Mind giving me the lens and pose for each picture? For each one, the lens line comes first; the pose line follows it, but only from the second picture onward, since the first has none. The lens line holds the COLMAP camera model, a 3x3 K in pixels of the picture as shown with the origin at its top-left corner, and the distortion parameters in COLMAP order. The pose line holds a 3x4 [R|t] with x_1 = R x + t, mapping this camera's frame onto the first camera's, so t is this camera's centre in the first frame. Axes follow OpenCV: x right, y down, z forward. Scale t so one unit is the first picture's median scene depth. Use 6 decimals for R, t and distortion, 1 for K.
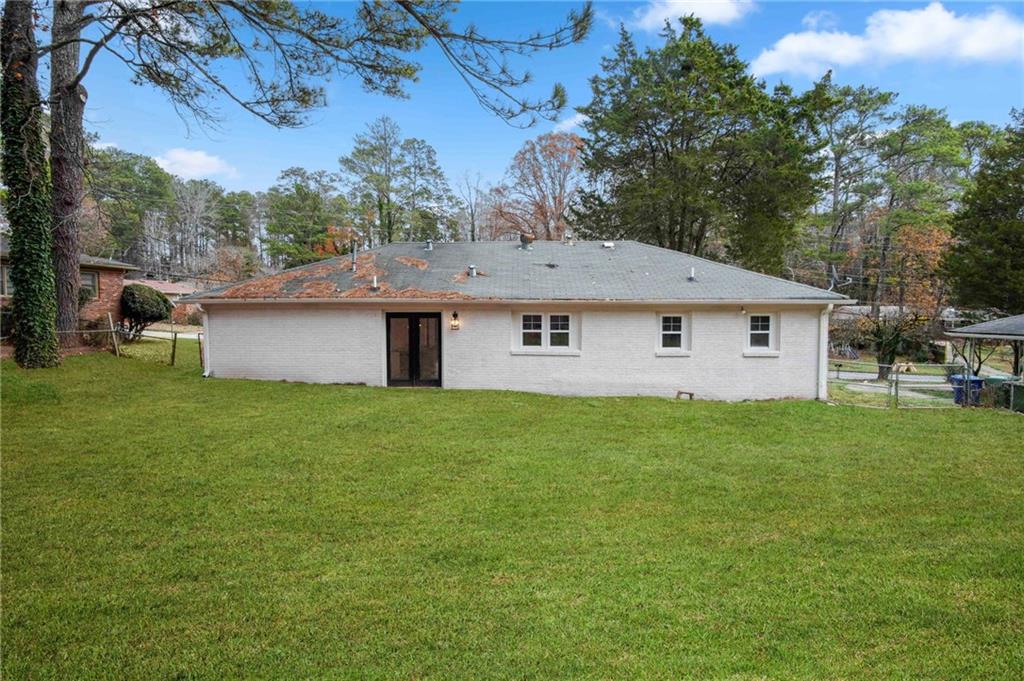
lens RADIAL K [[566.2, 0, 512.0], [0, 566.2, 340.5], [0, 0, 1]] dist [0.015887, -0.000345]
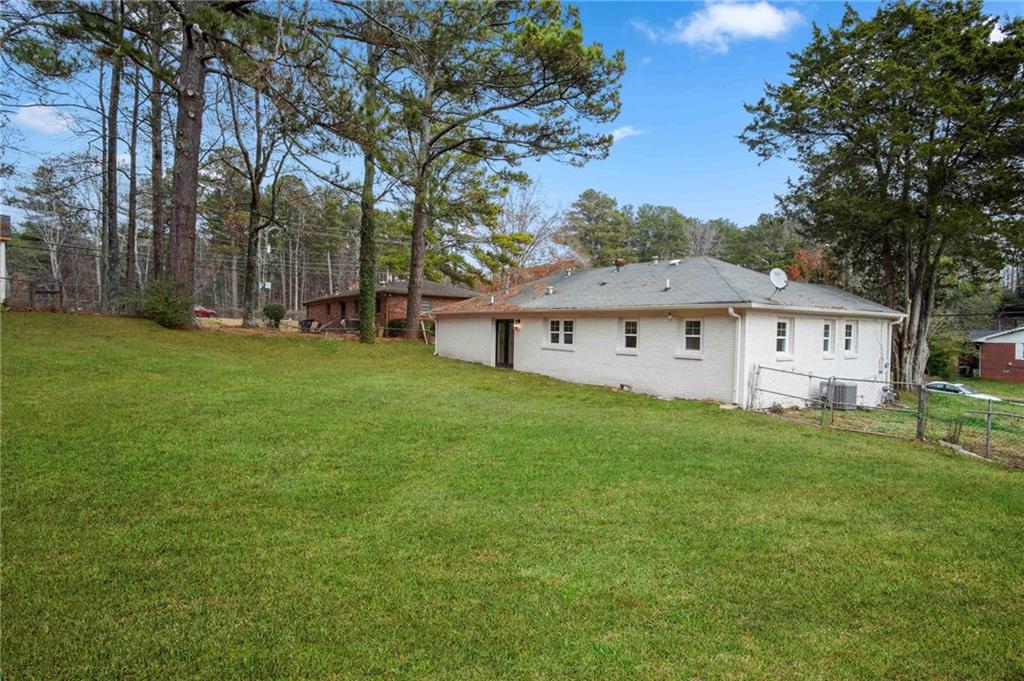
lens RADIAL K [[566.2, 0, 512.0], [0, 566.2, 340.5], [0, 0, 1]] dist [0.015887, -0.000345]
pose [[0.617748, 0.024559, -0.785992, 1.049682], [-0.035402, 0.999367, 0.003402, 0.001923], [0.785578, 0.025724, 0.618227, 0.070773]]
